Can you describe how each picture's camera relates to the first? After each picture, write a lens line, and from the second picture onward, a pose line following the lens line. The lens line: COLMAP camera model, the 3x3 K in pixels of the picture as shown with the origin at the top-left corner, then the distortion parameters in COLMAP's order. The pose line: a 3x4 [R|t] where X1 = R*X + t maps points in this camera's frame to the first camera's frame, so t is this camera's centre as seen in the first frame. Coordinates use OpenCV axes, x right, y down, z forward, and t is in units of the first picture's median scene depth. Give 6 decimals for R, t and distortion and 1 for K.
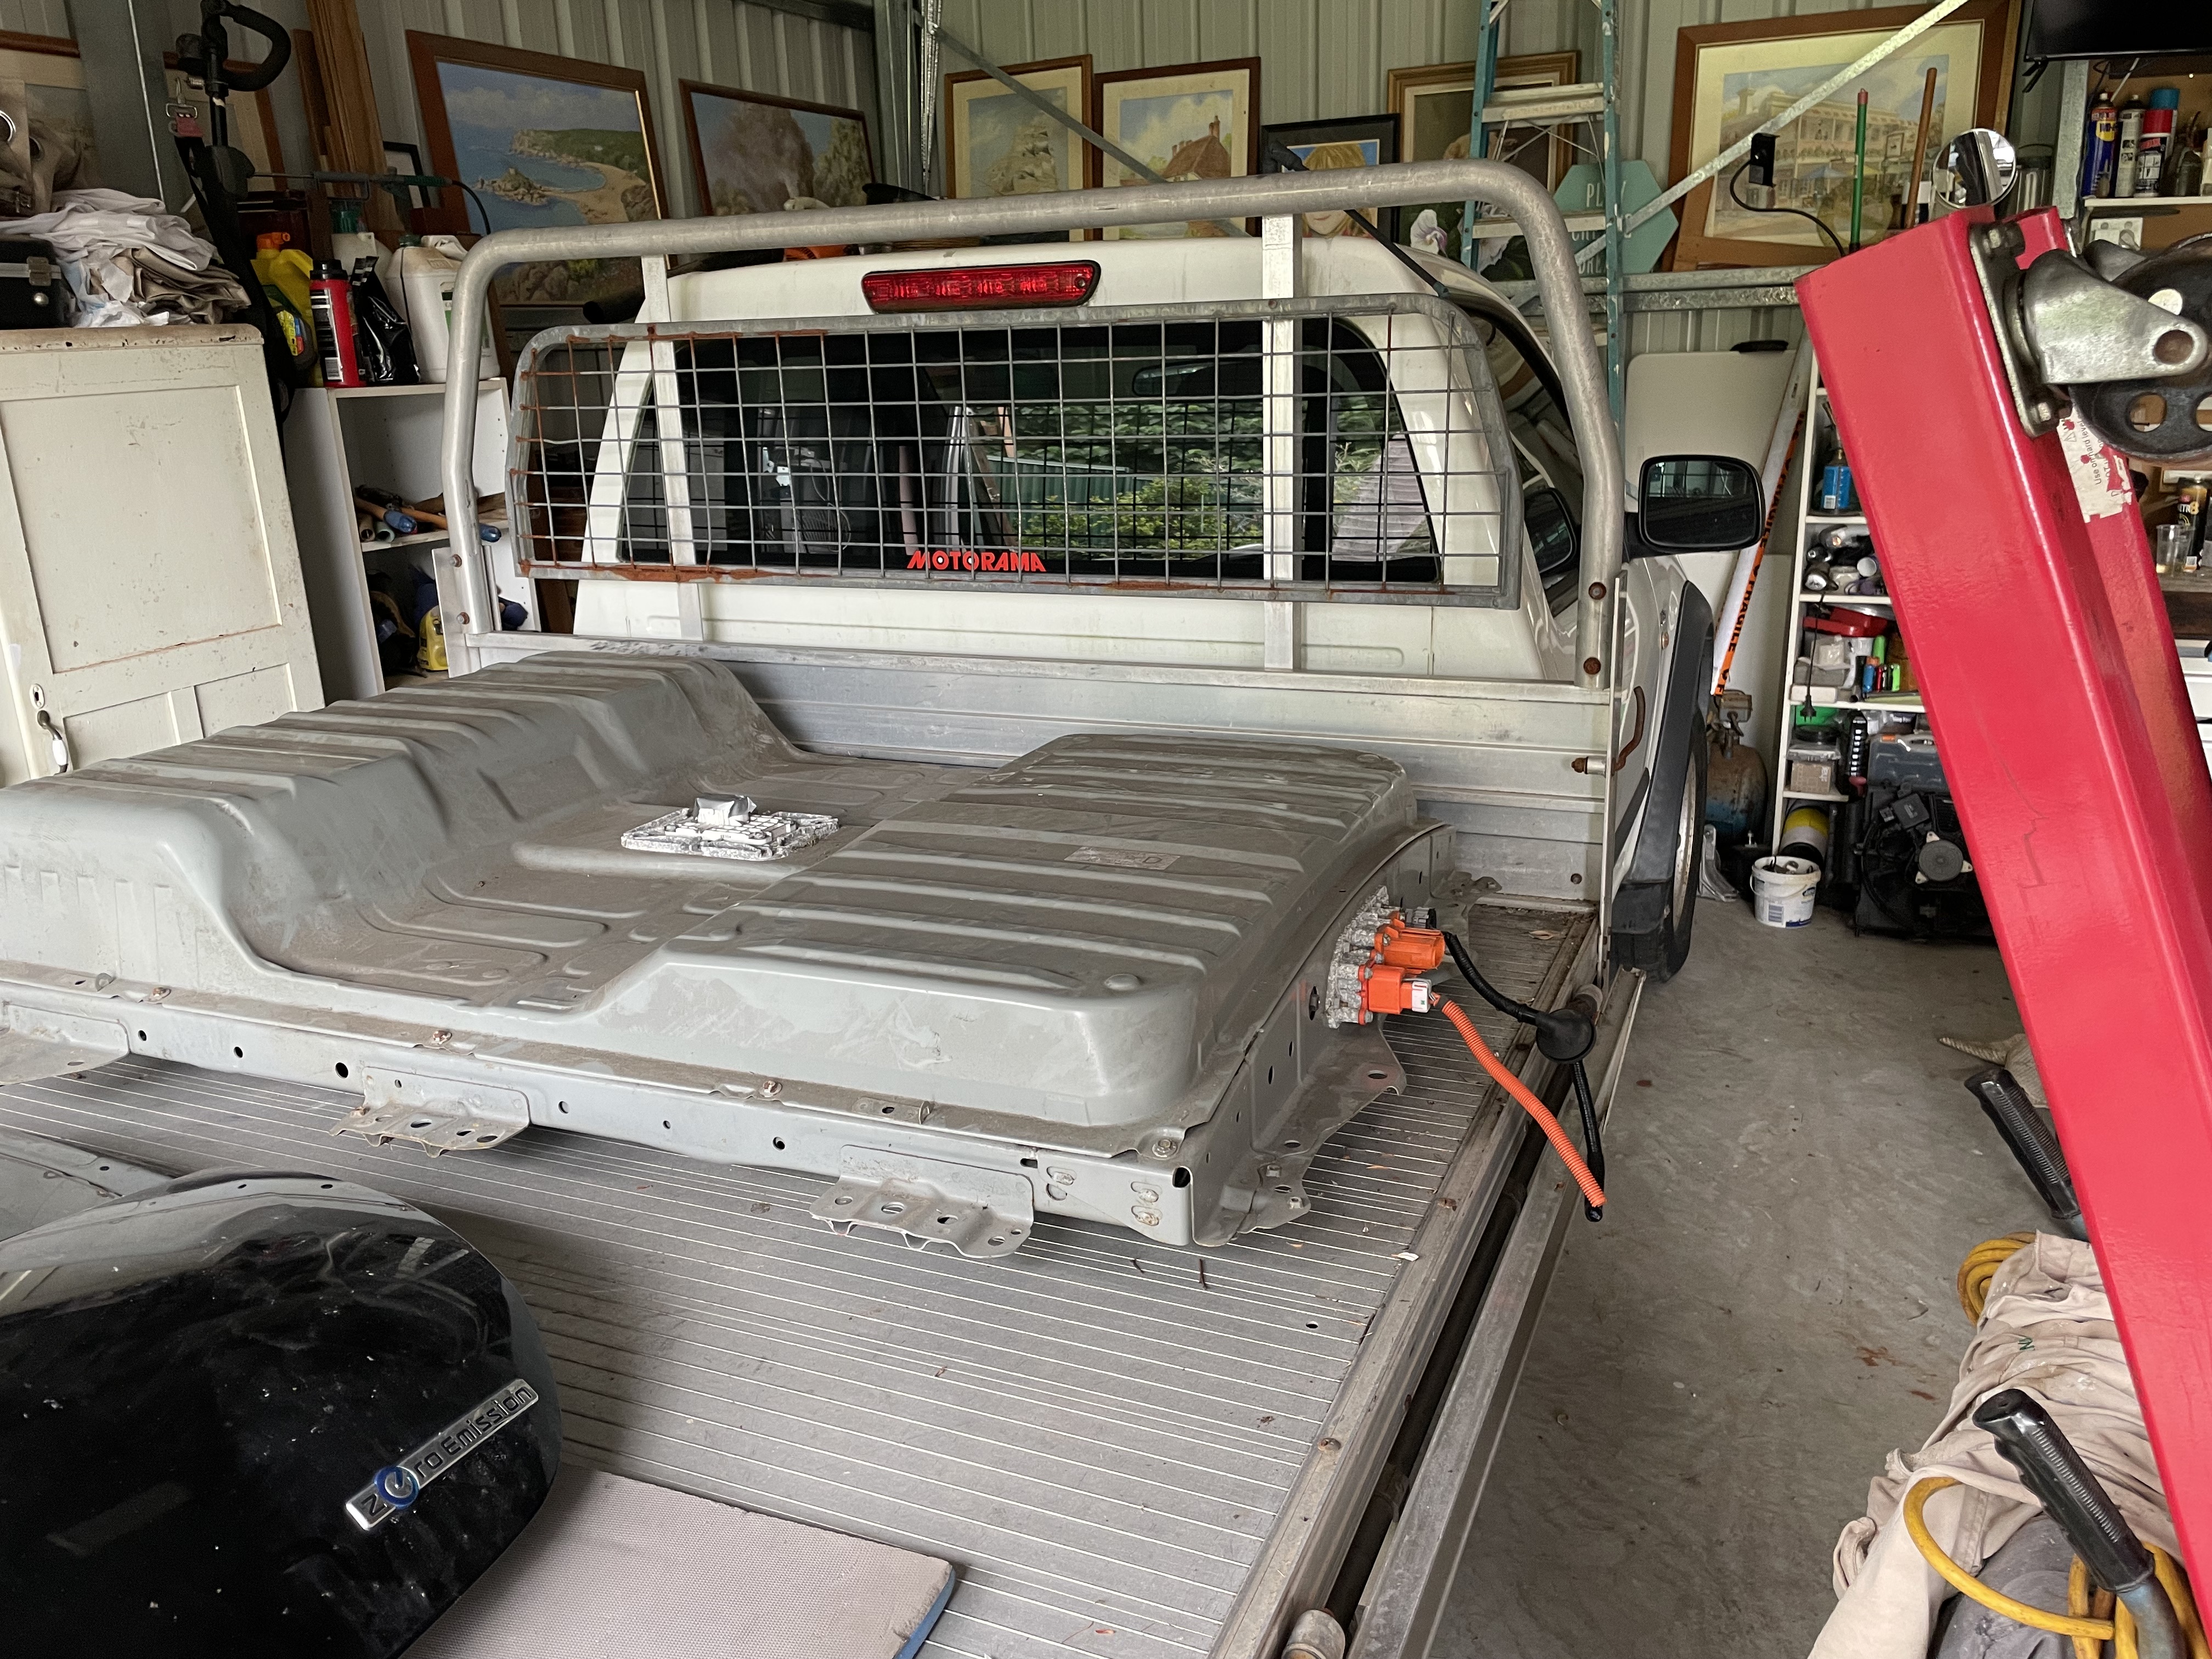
lens RADIAL K [[1654.1, 0, 1097.5], [0, 1654.1, 828.5], [0, 0, 1]] dist [0.031306, -0.067635]
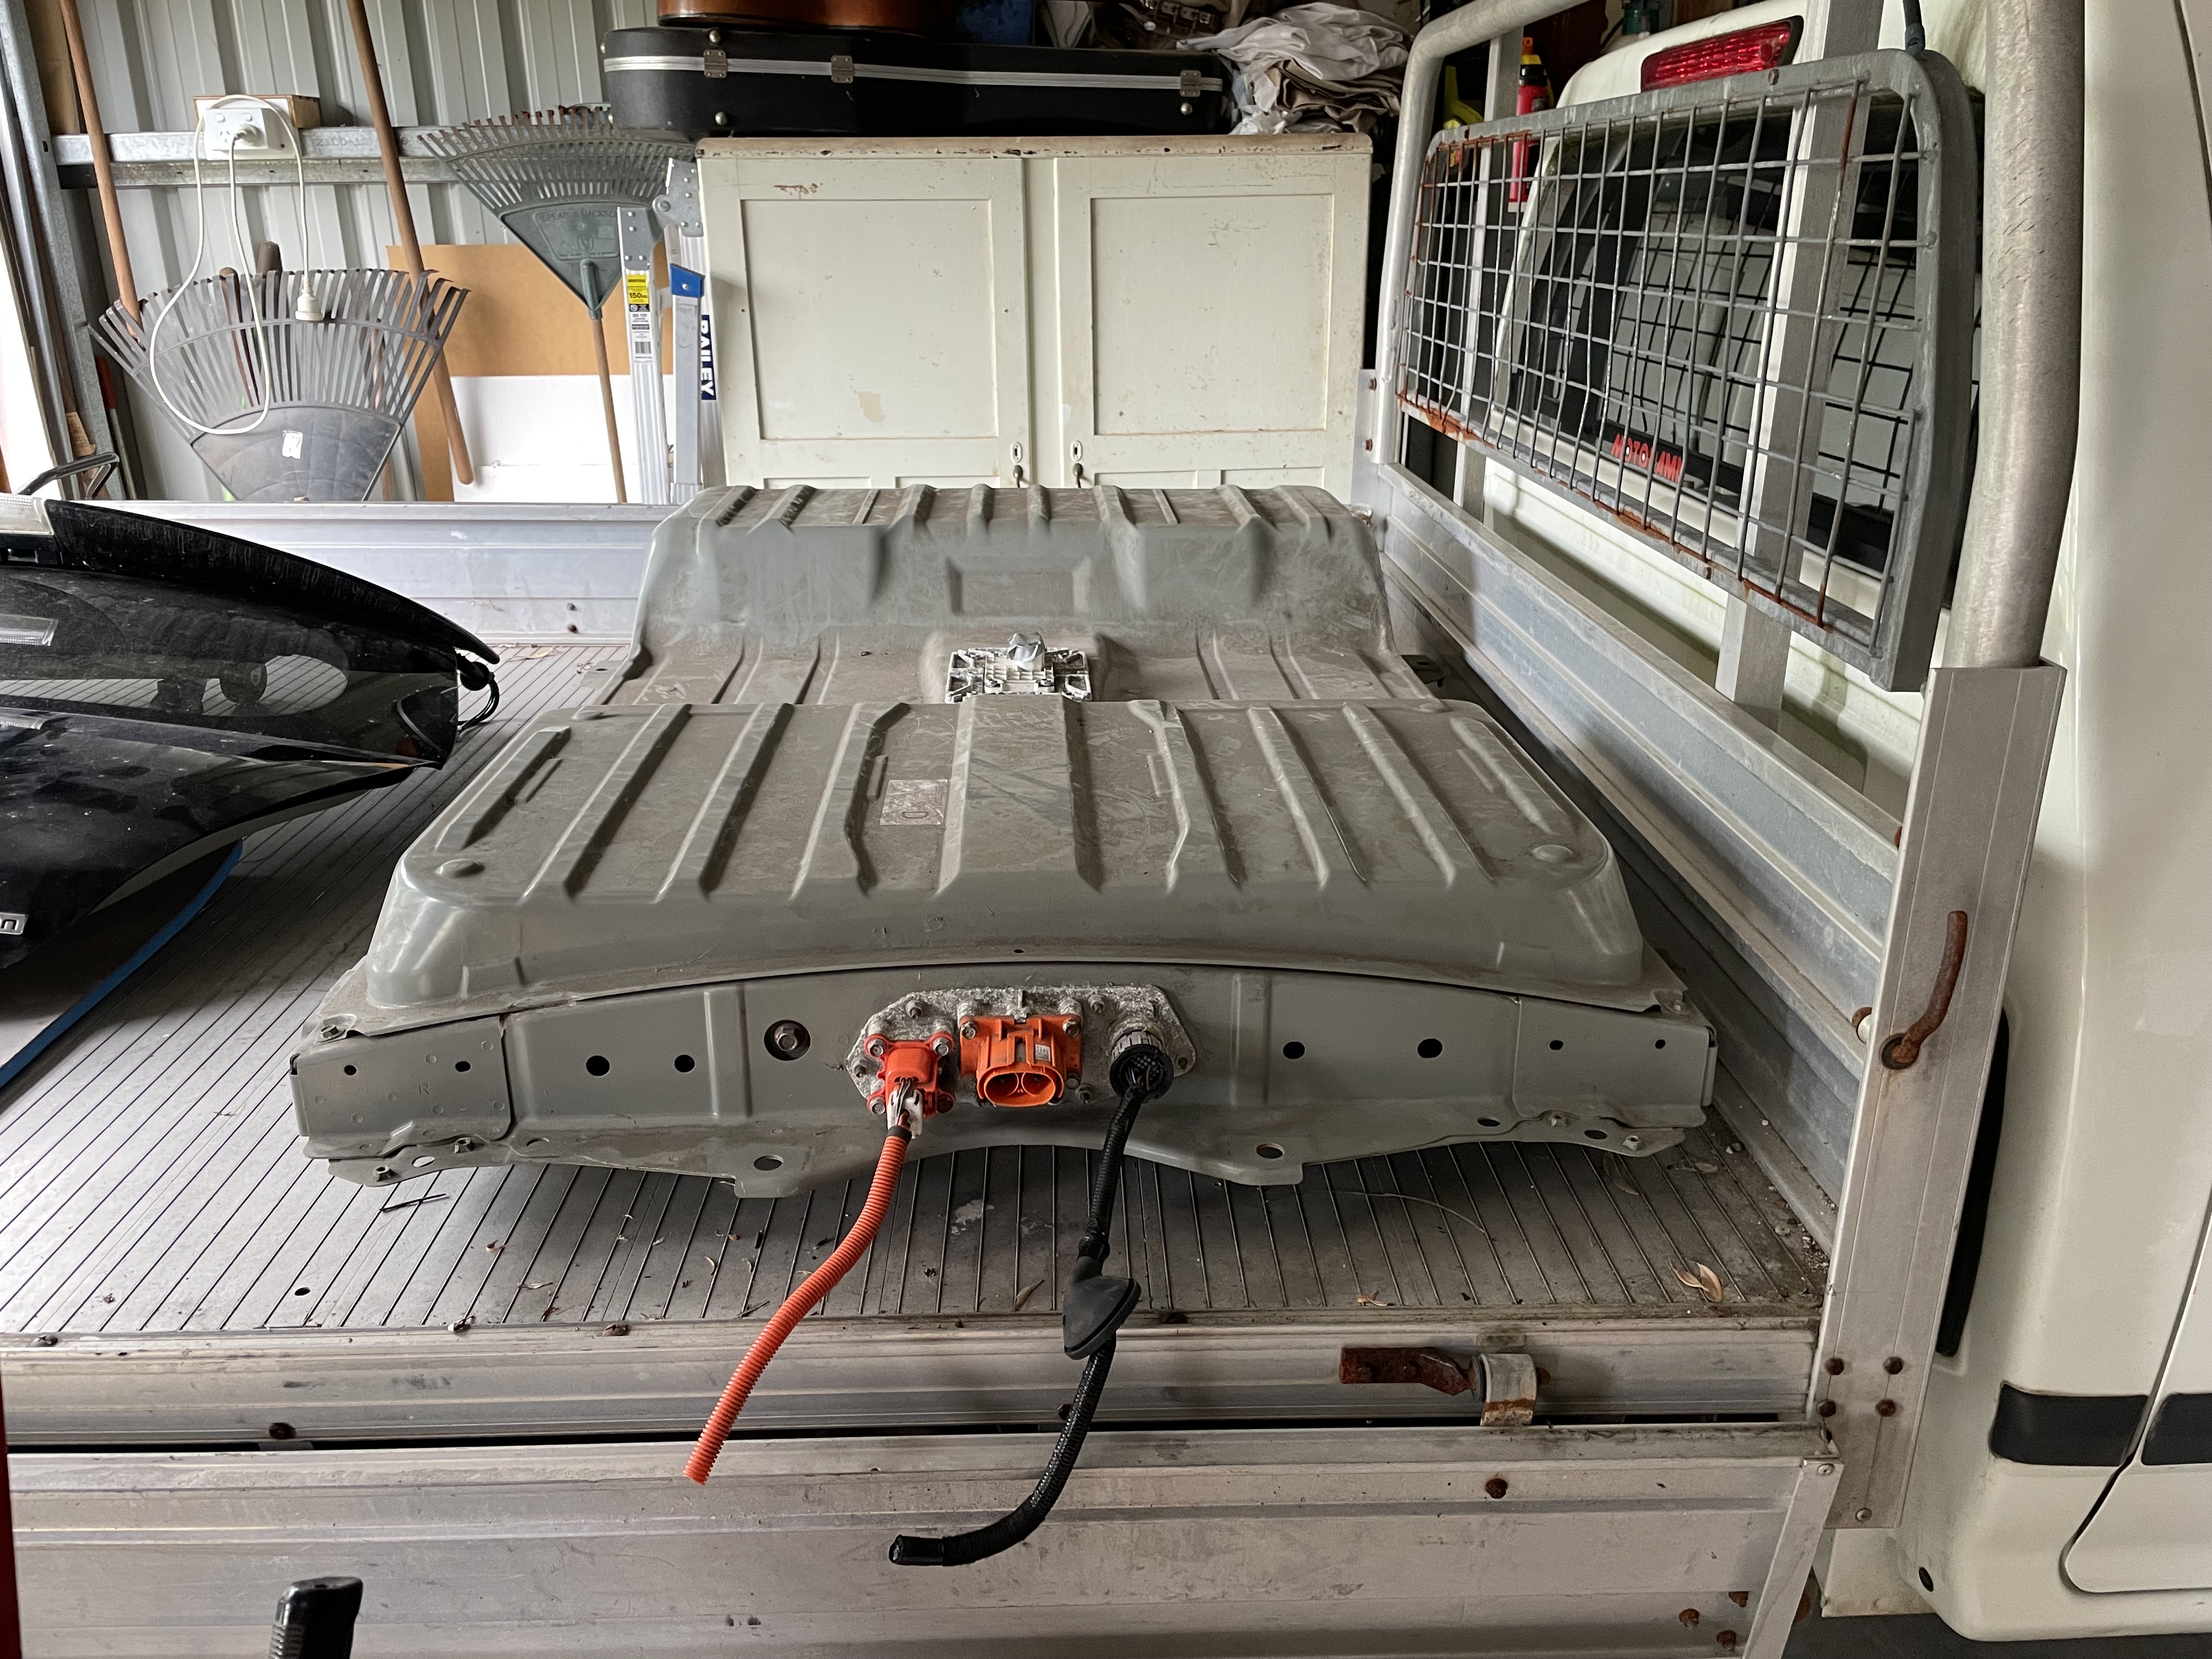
lens RADIAL K [[1654.1, 0, 1097.5], [0, 1654.1, 828.5], [0, 0, 1]] dist [0.031306, -0.067635]
pose [[0.426507, 0.342535, -0.837115, 0.455709], [-0.263098, 0.932480, 0.247510, -0.119755], [0.865373, 0.114678, 0.487830, 0.427331]]
